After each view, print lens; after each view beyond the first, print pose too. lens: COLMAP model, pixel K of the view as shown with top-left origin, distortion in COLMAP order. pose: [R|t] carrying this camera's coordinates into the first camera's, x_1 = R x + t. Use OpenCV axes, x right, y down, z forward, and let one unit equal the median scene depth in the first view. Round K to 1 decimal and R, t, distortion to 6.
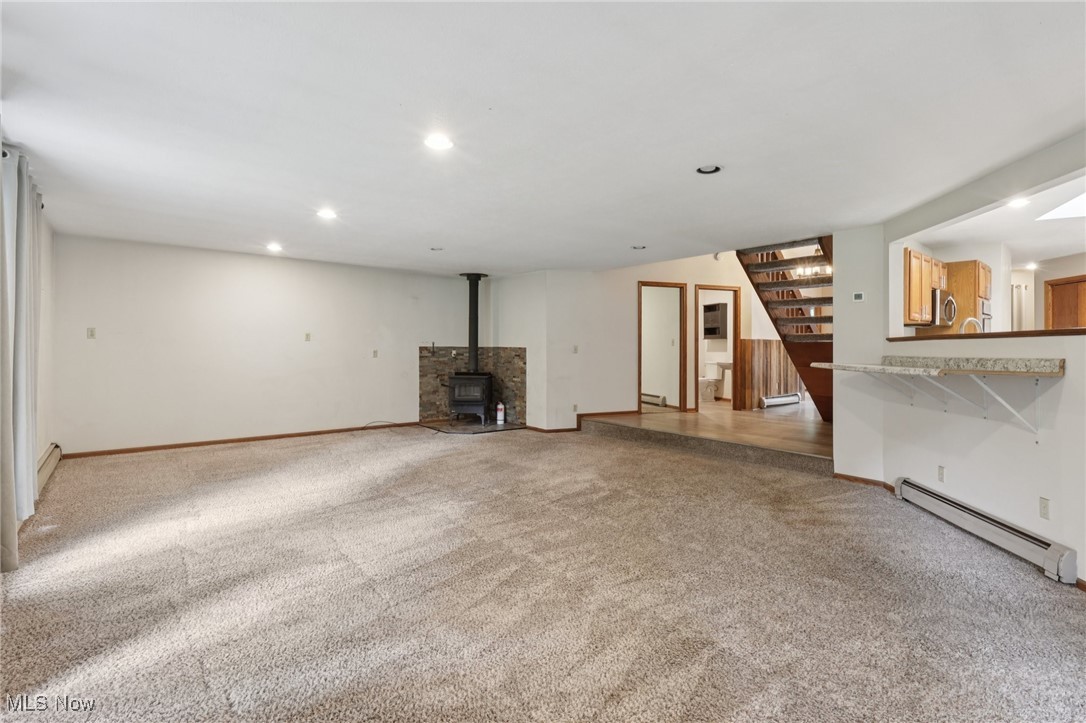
lens RADIAL K [[503.1, 0, 543.0], [0, 503.1, 361.5], [0, 0, 1]] dist [0.002300, 0.000500]
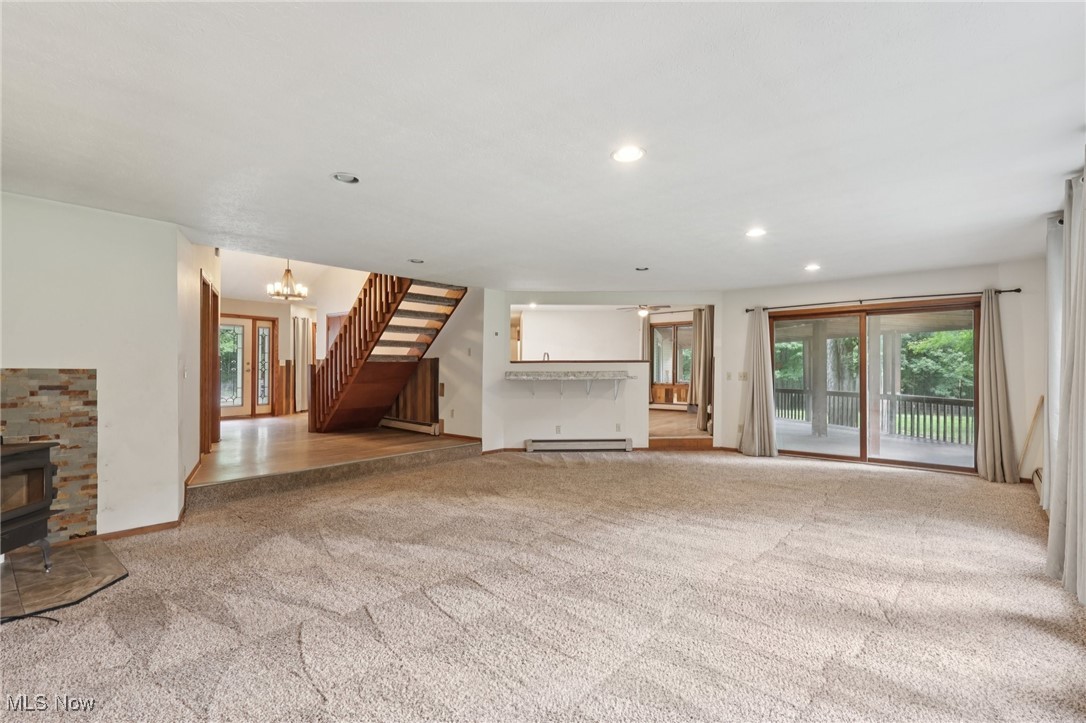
lens RADIAL K [[503.1, 0, 543.0], [0, 503.1, 361.5], [0, 0, 1]] dist [0.002300, 0.000500]
pose [[-0.147655, -0.000094, 0.989039, -0.770321], [0.023598, 0.999715, 0.003618, -0.036690], [-0.988757, 0.023873, -0.147610, 0.890553]]
